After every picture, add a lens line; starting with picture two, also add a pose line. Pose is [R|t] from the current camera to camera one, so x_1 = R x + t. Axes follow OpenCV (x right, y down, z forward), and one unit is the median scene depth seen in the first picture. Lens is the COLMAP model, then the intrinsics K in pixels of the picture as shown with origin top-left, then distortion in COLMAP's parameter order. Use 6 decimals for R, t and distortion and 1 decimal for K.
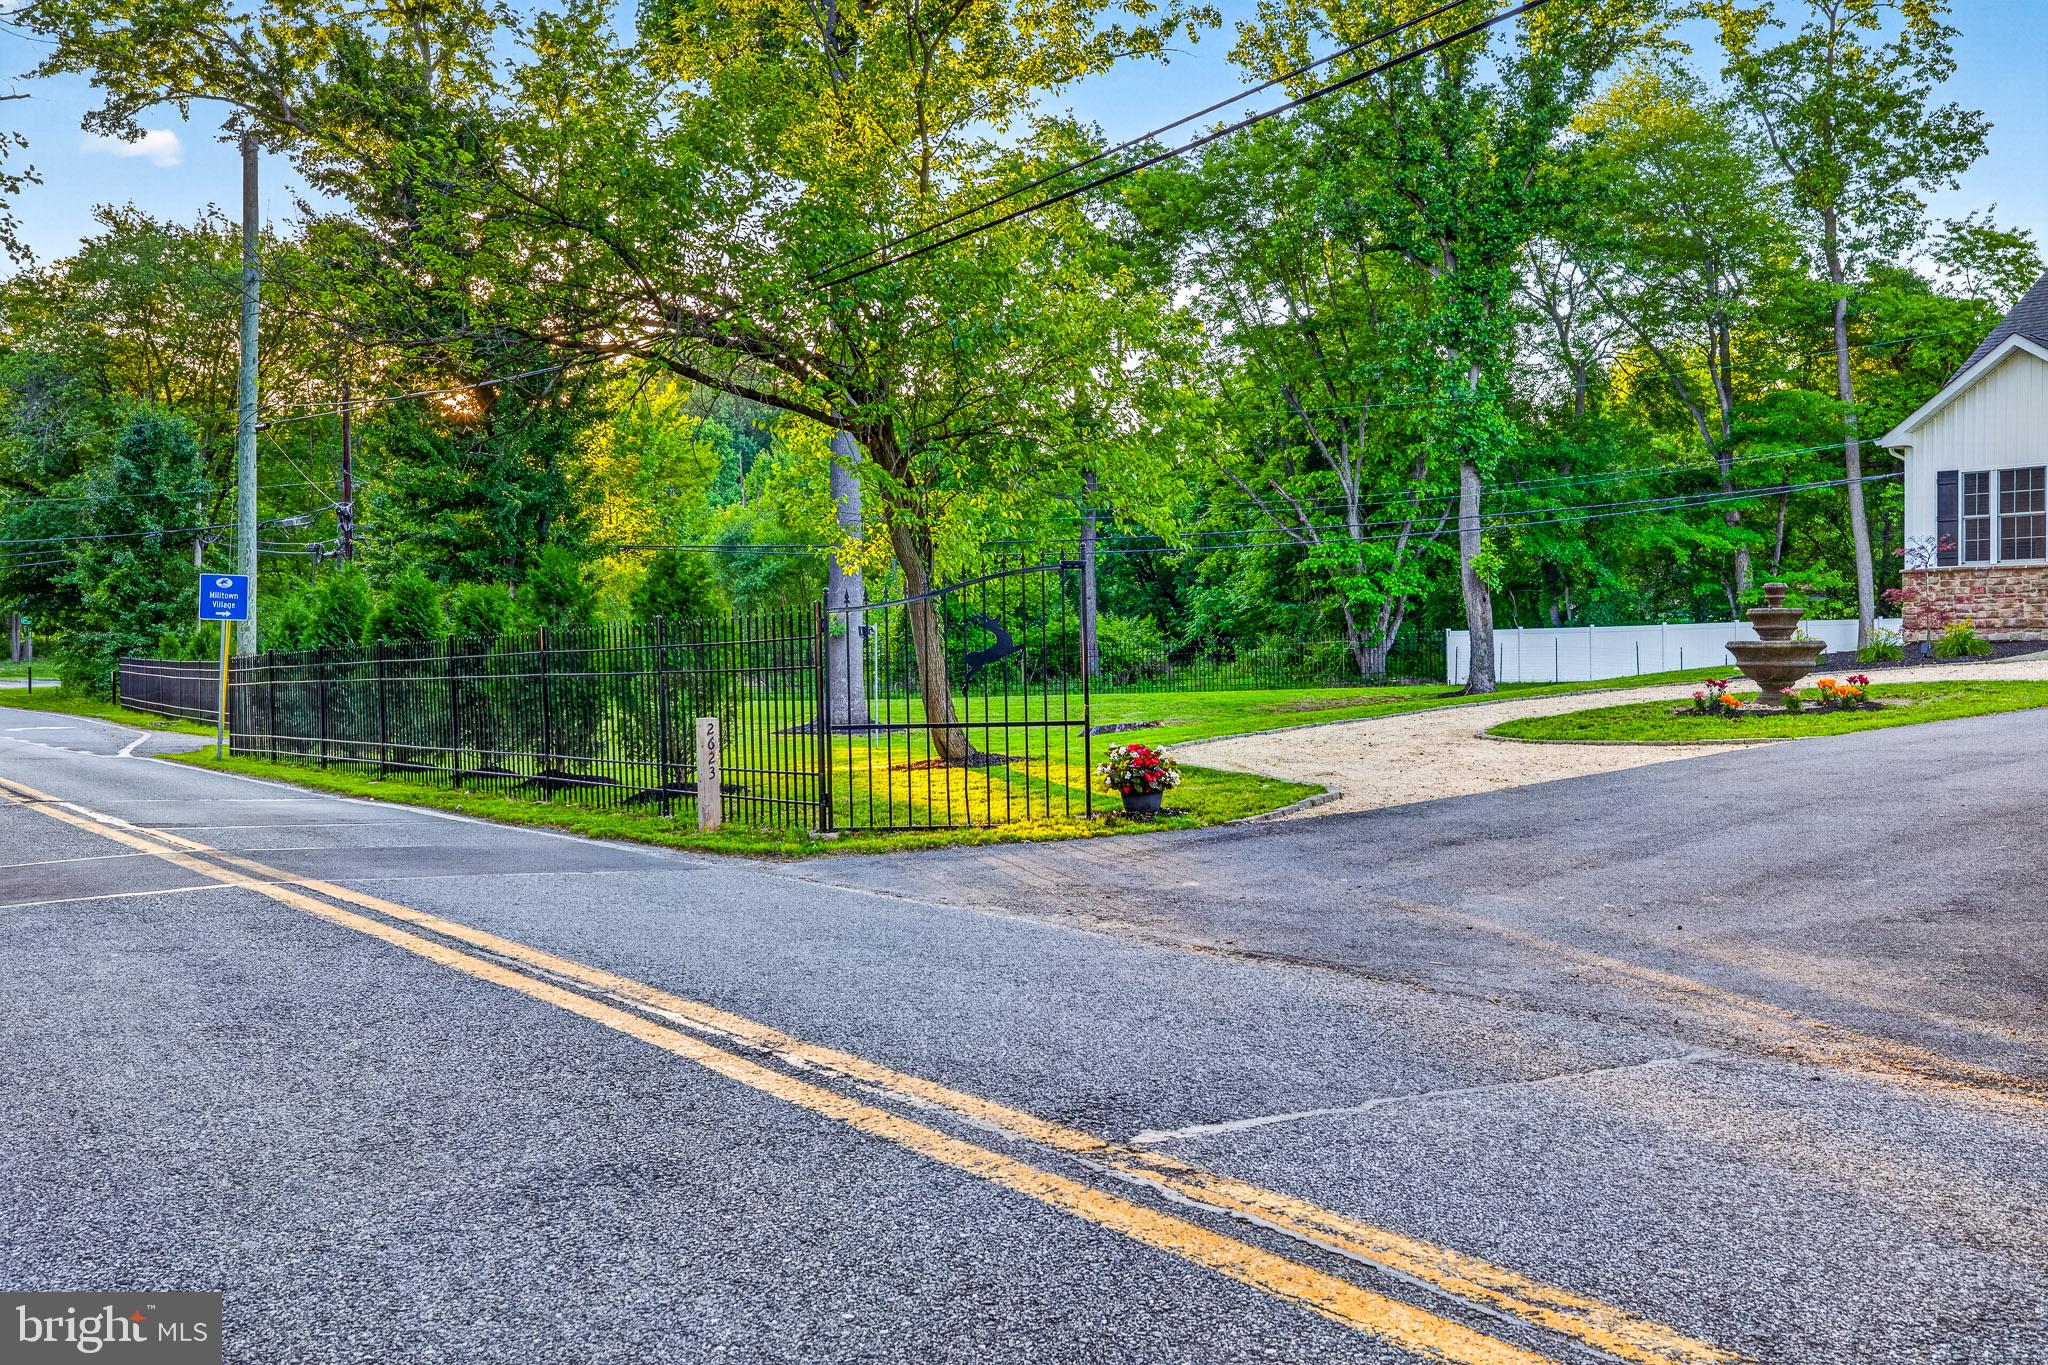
lens RADIAL K [[1792.9, 0, 1027.3], [0, 1792.9, 678.9], [0, 0, 1]] dist [-0.018712, 0.033804]
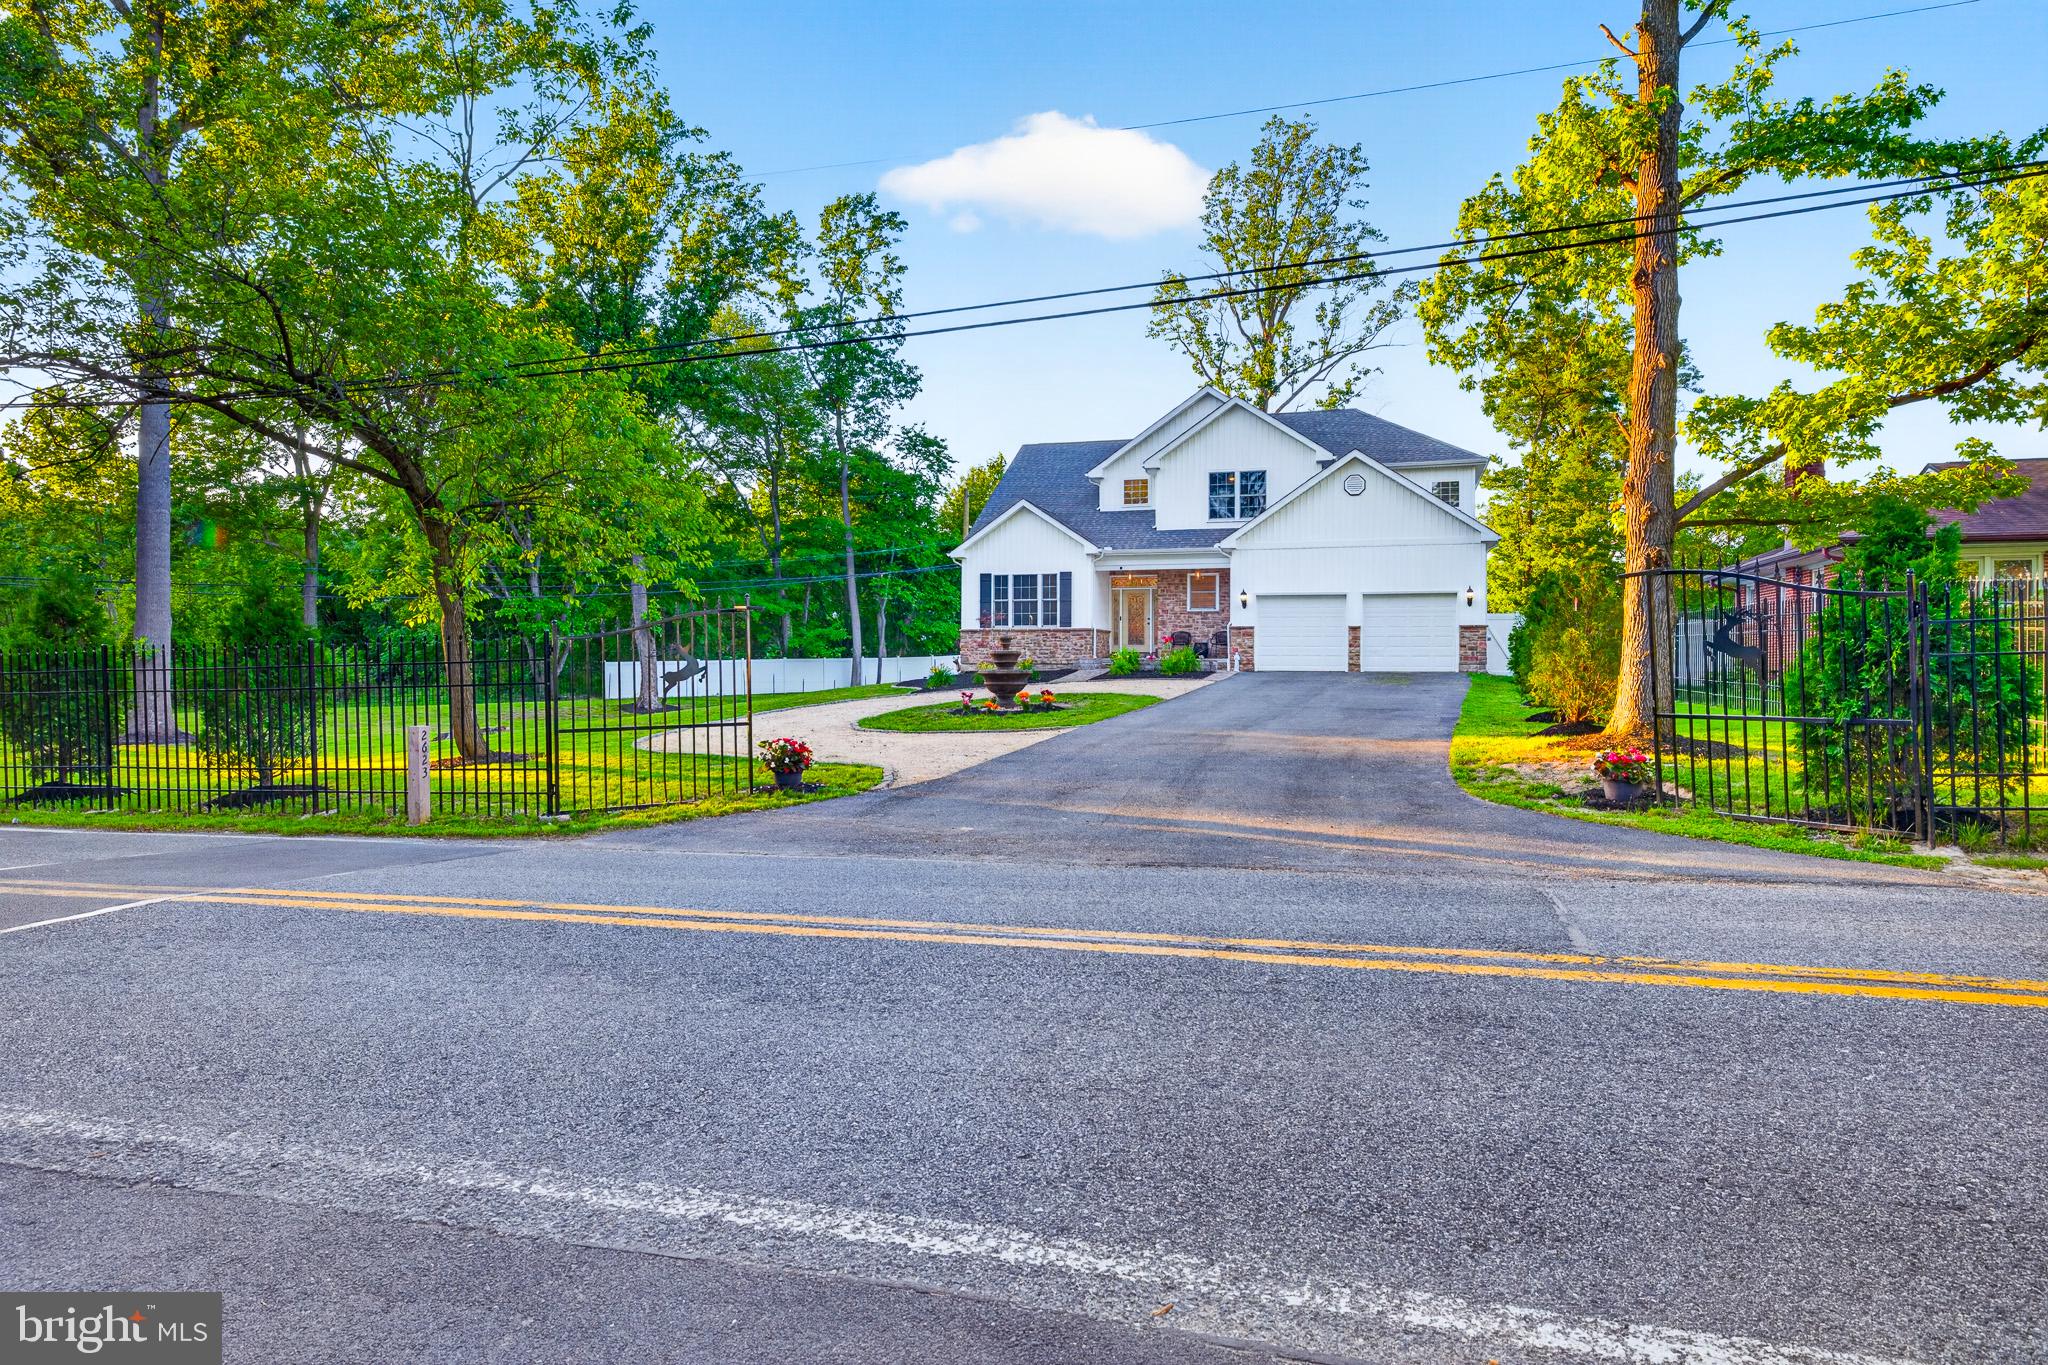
lens RADIAL K [[1183.9, 0, 1019.0], [0, 1183.9, 670.9], [0, 0, 1]] dist [-0.010057, -0.000253]
pose [[0.790545, 0.009288, 0.612334, -0.090434], [0.003323, 0.999805, -0.019455, 0.000658], [-0.612395, 0.017414, 0.790360, 0.036963]]
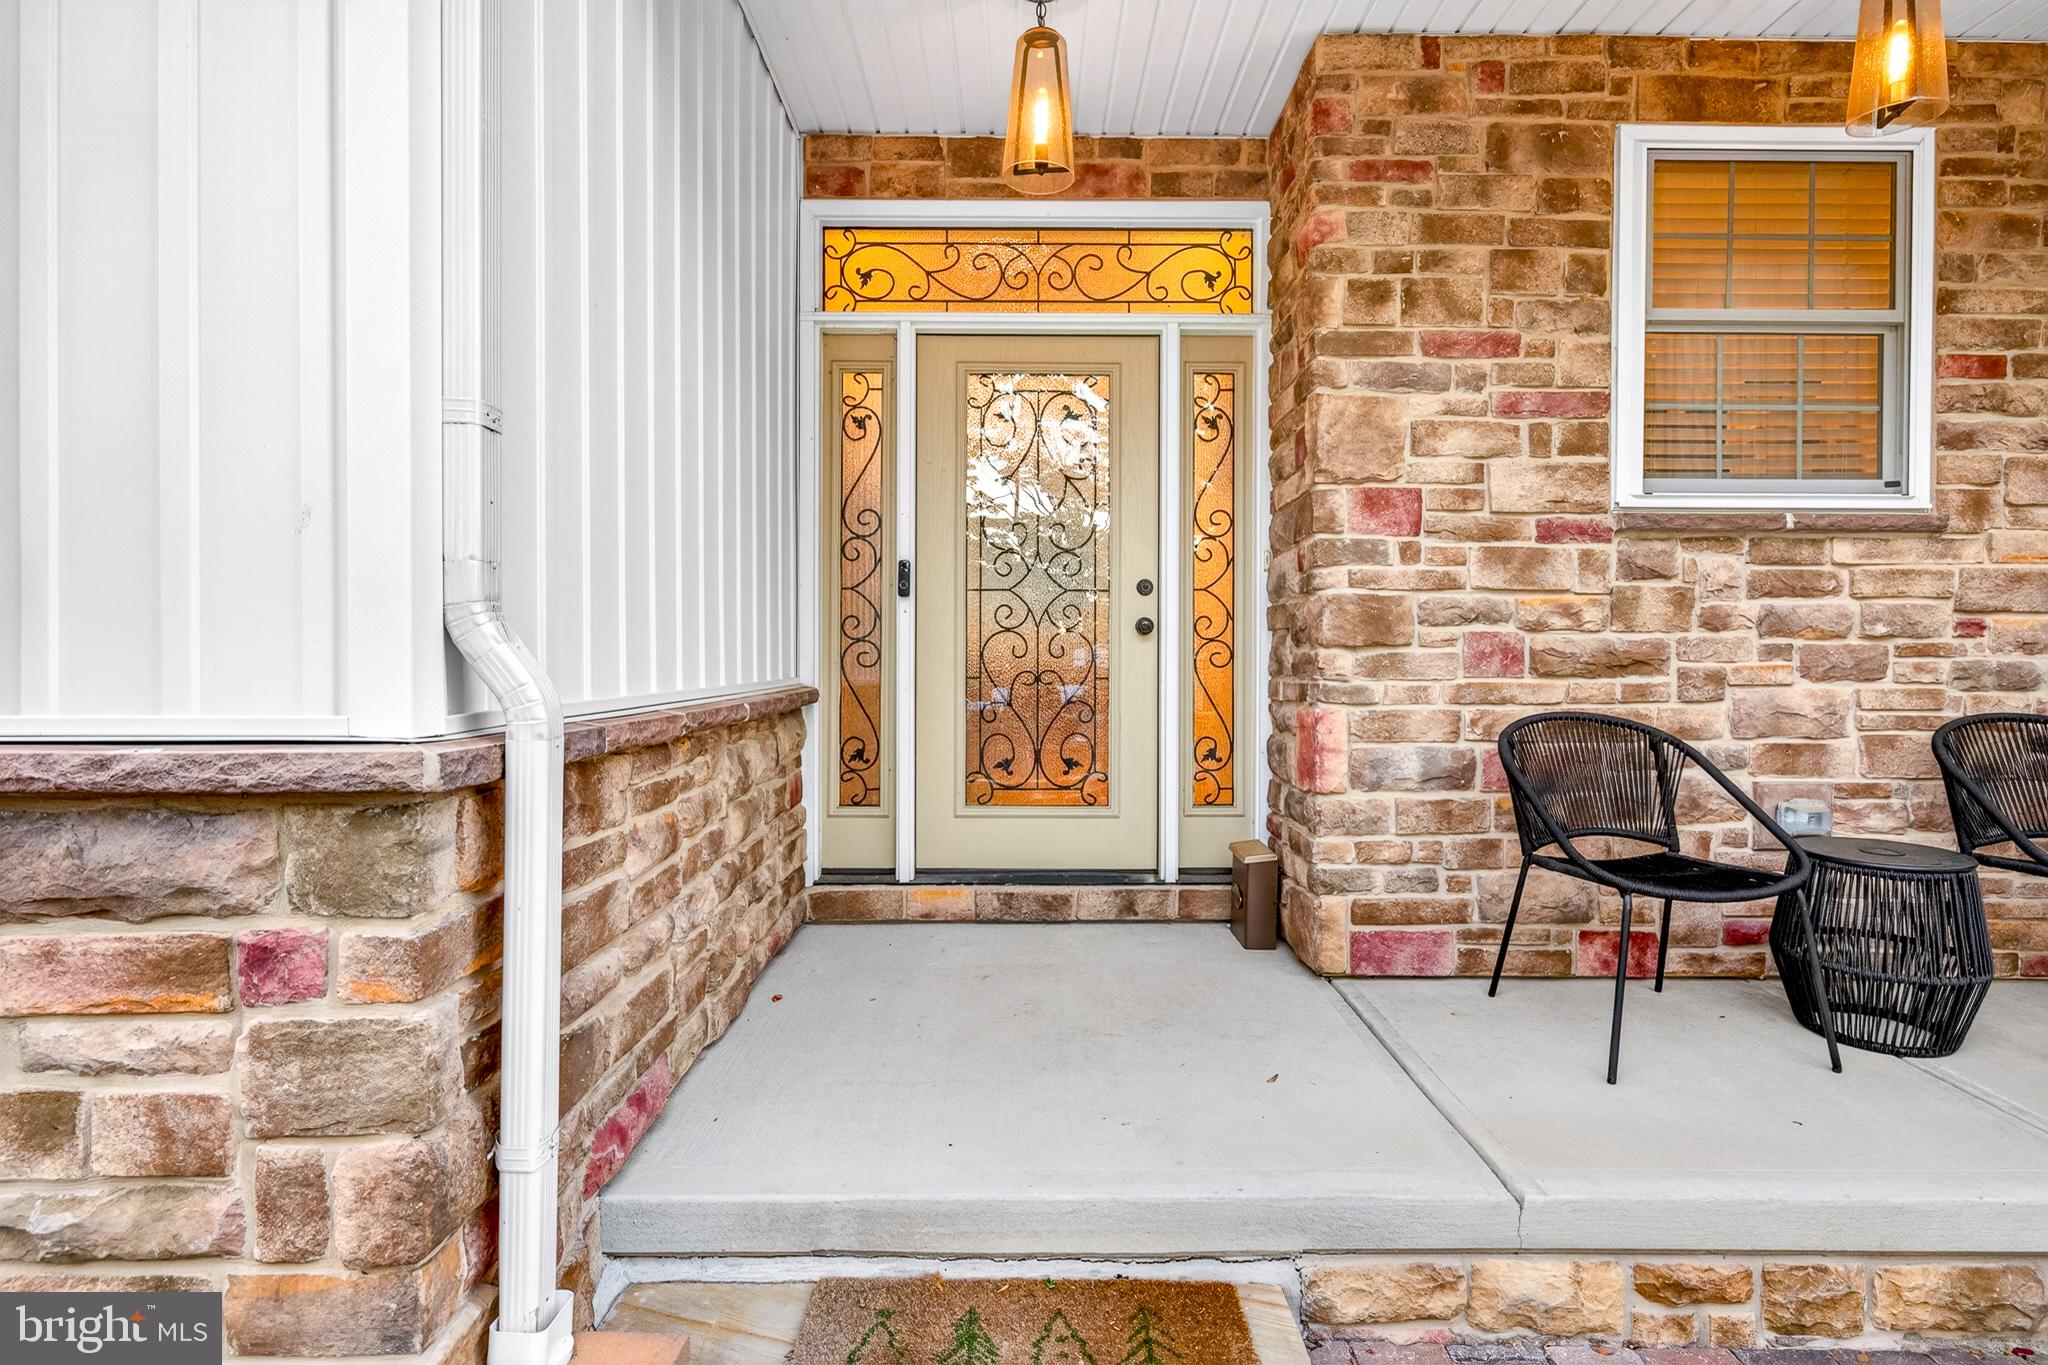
lens RADIAL K [[1026.5, 0, 1023.4], [0, 1026.5, 673.3], [0, 0, 1]] dist [0.004164, 0.000291]
pose [[0.560657, -0.005695, 0.828029, 0.303336], [0.010119, 0.999949, 0.000025, -0.034697], [-0.827987, 0.008365, 0.560686, 0.474936]]
